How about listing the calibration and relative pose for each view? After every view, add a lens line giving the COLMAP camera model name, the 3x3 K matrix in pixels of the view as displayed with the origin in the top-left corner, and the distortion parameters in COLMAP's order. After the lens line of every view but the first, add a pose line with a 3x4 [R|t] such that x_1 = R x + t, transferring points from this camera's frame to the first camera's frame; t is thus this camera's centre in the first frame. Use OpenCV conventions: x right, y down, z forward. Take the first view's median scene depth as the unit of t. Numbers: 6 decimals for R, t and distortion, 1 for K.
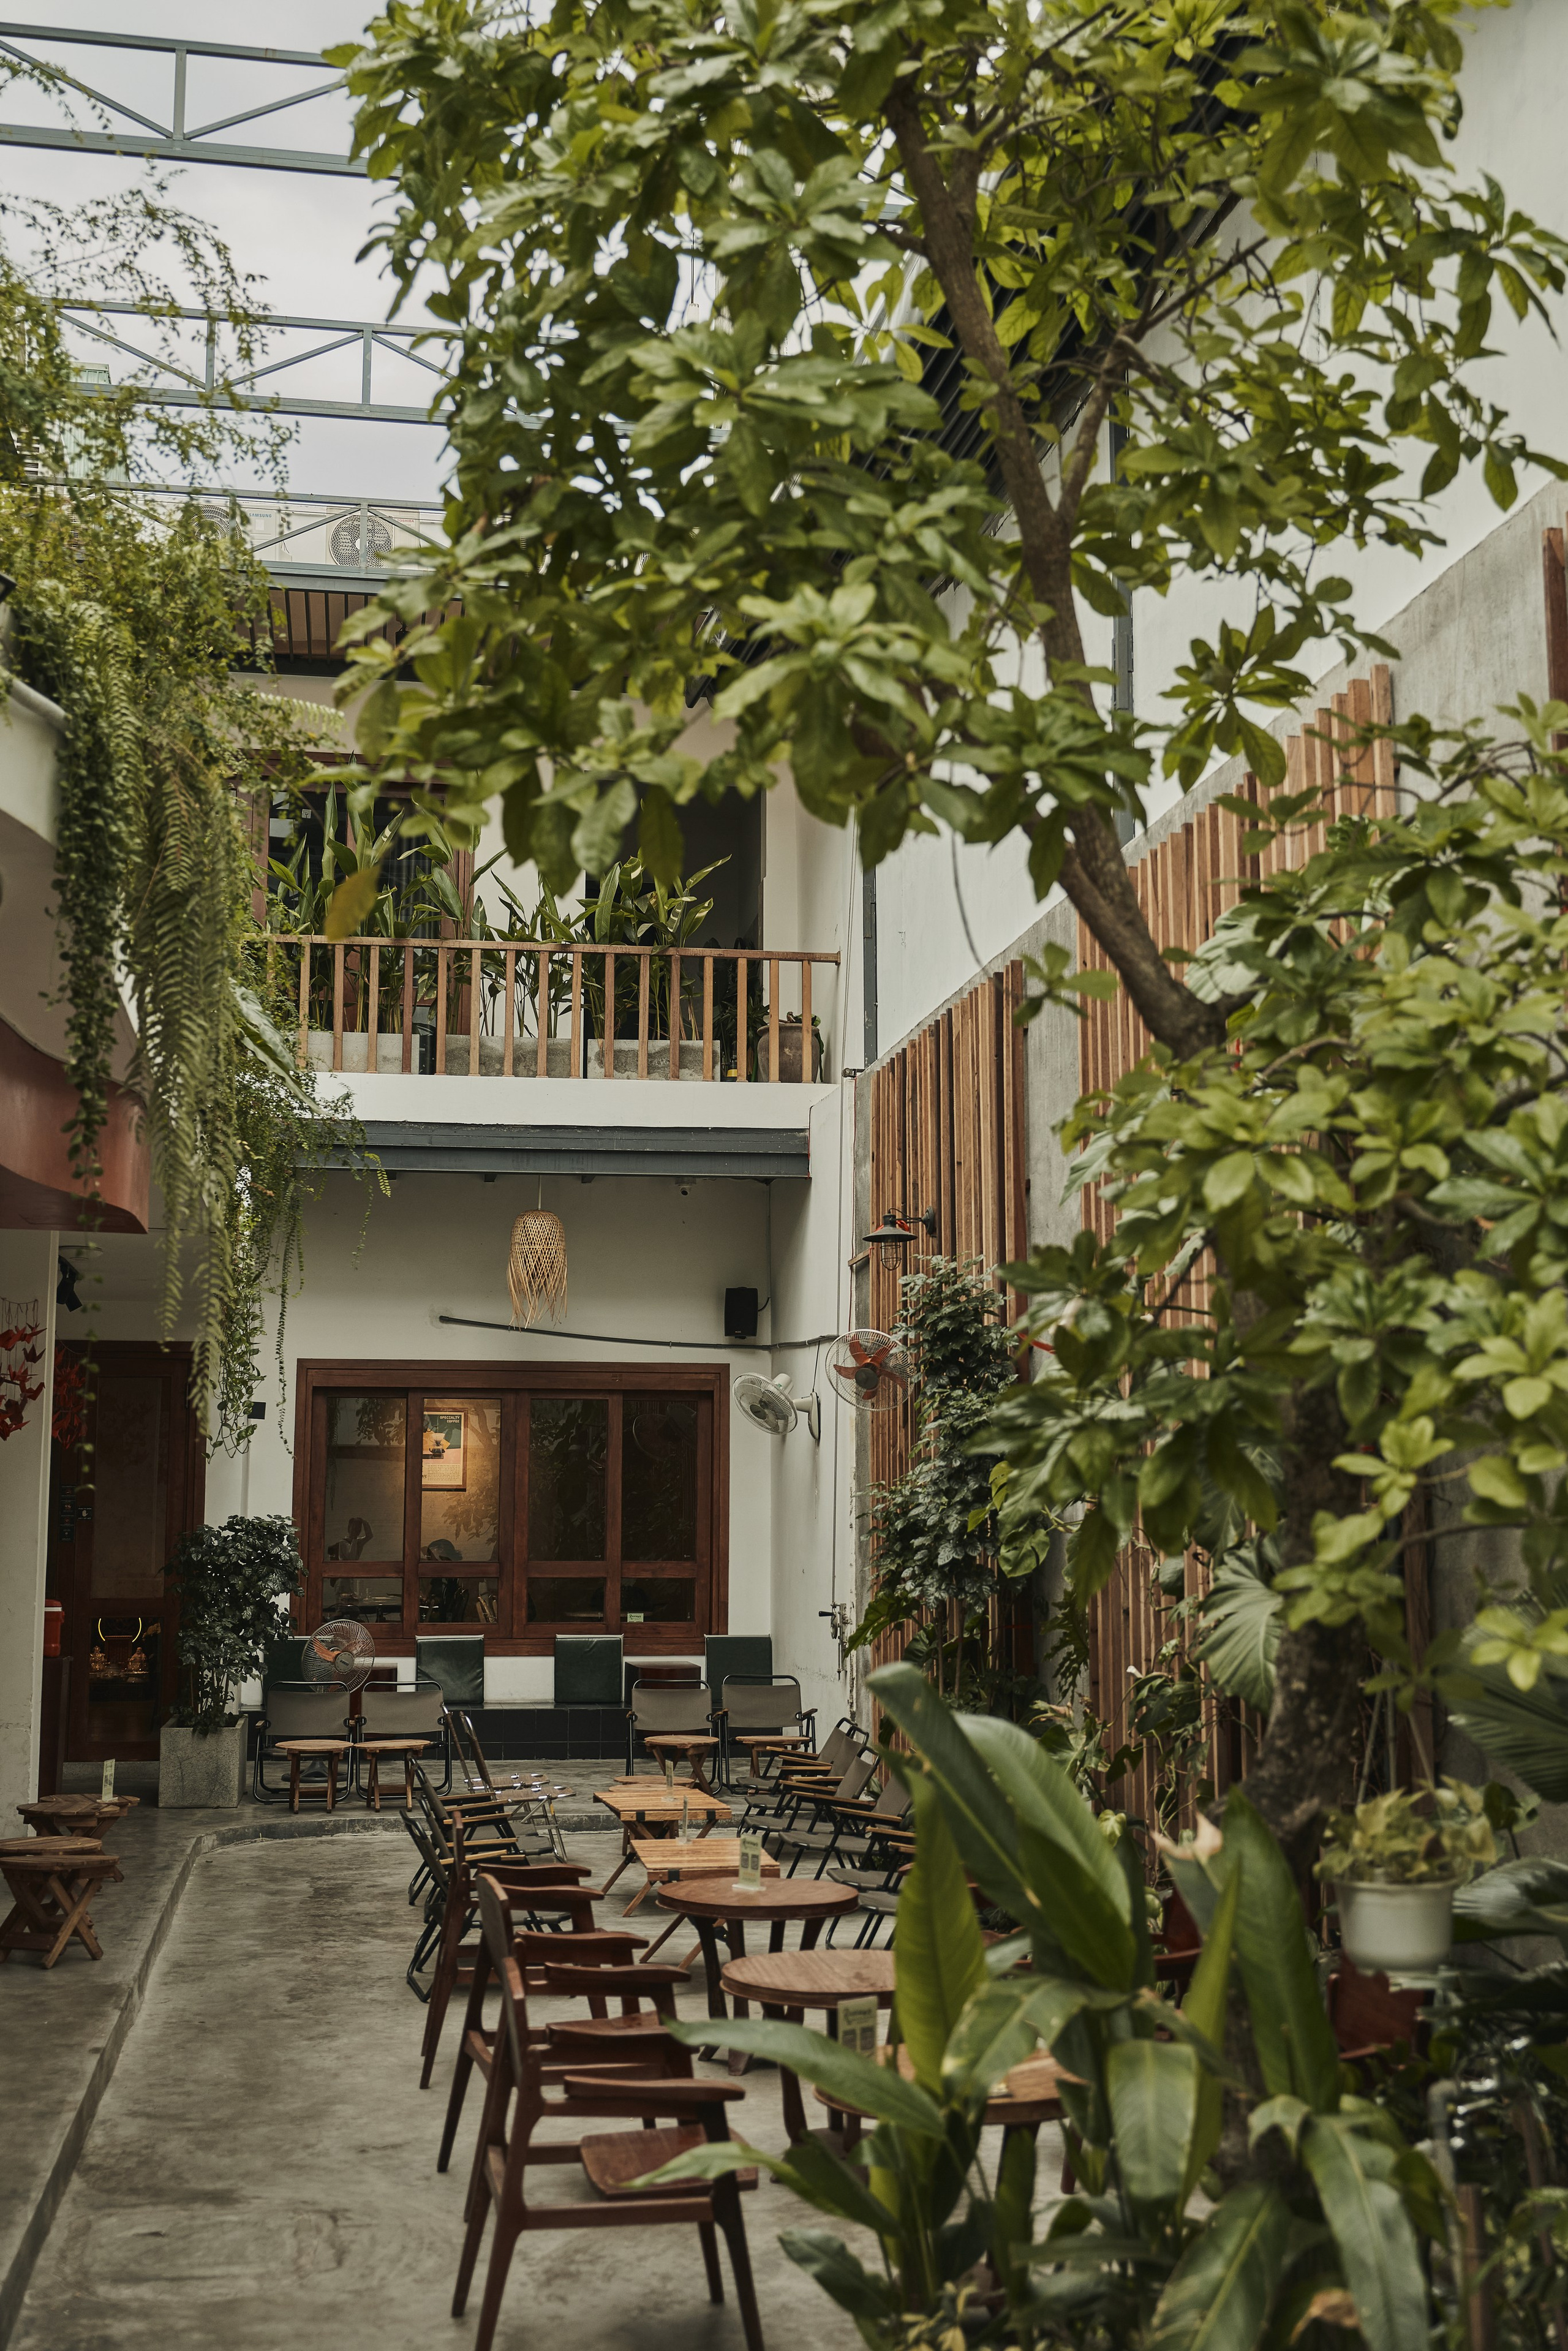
lens RADIAL K [[2563.1, 0, 784.0], [0, 2563.1, 1175.5], [0, 0, 1]] dist [-0.013131, 0.016180]
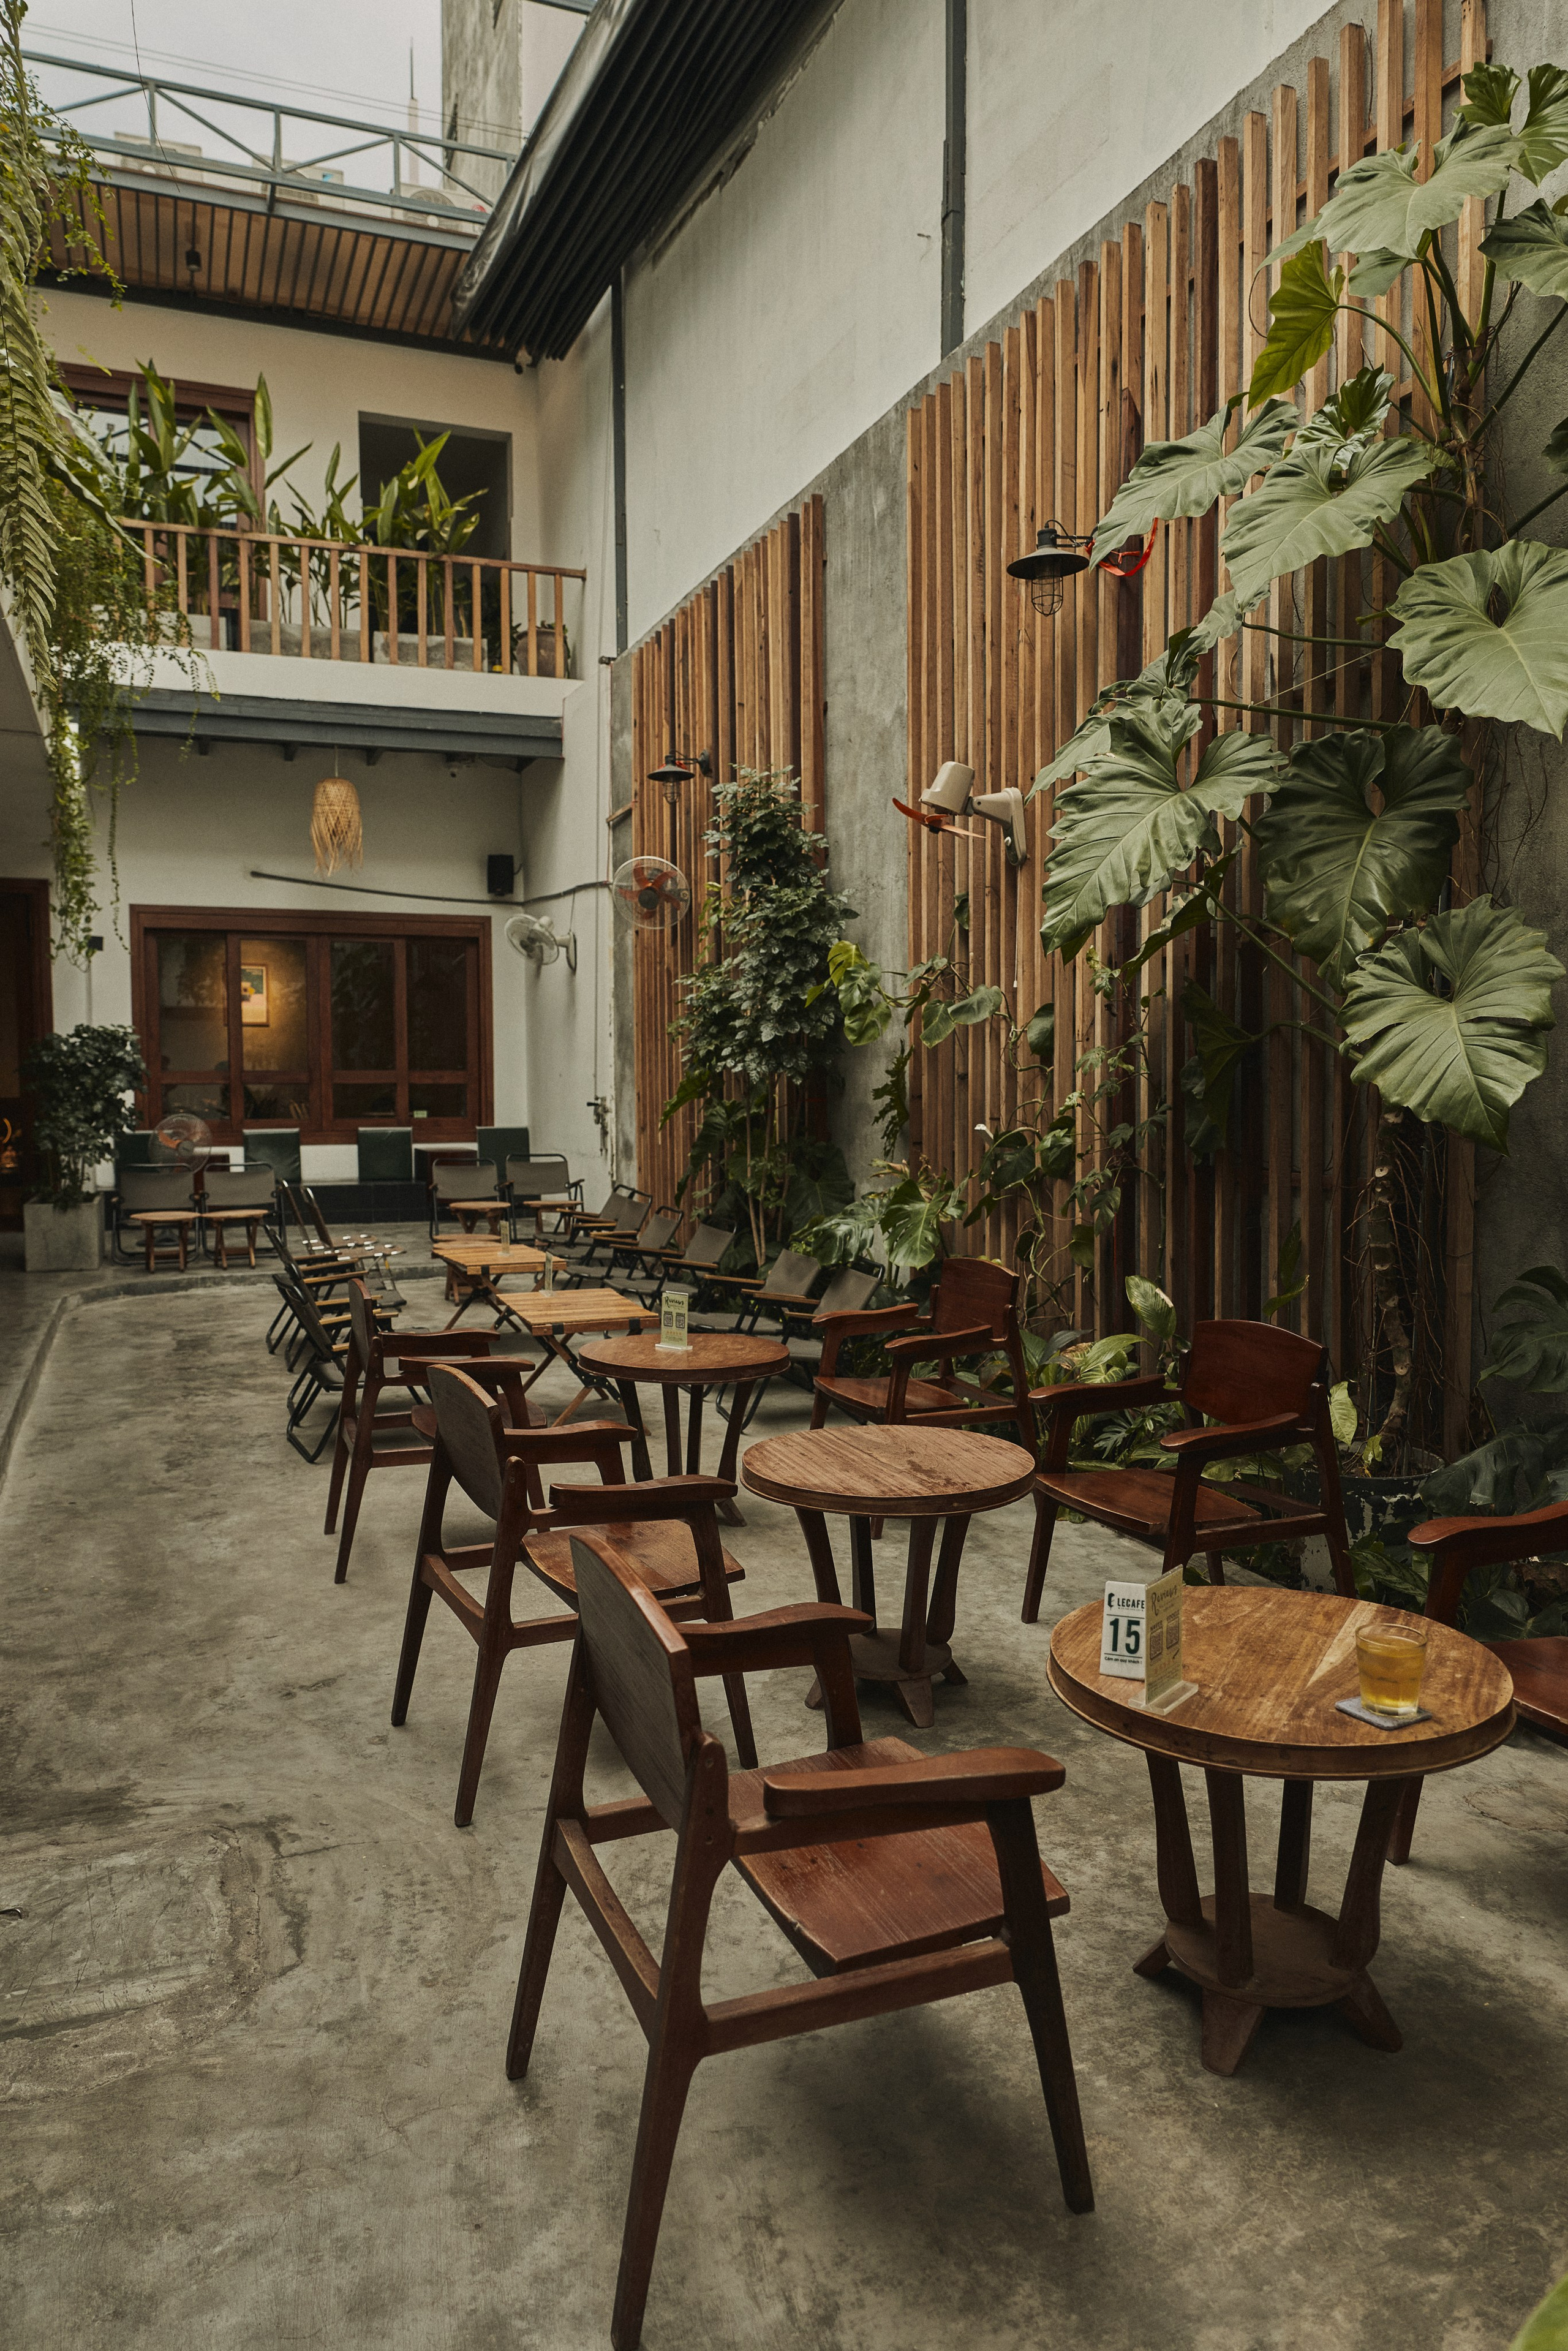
lens RADIAL K [[1571.5, 0, 784.0], [0, 1571.5, 1175.5], [0, 0, 1]] dist [-0.003488, 0.002200]
pose [[0.978400, -0.017884, 0.205945, -0.048832], [-0.022921, 0.980722, 0.194057, 0.052494], [-0.205445, -0.194586, 0.959129, 0.230419]]
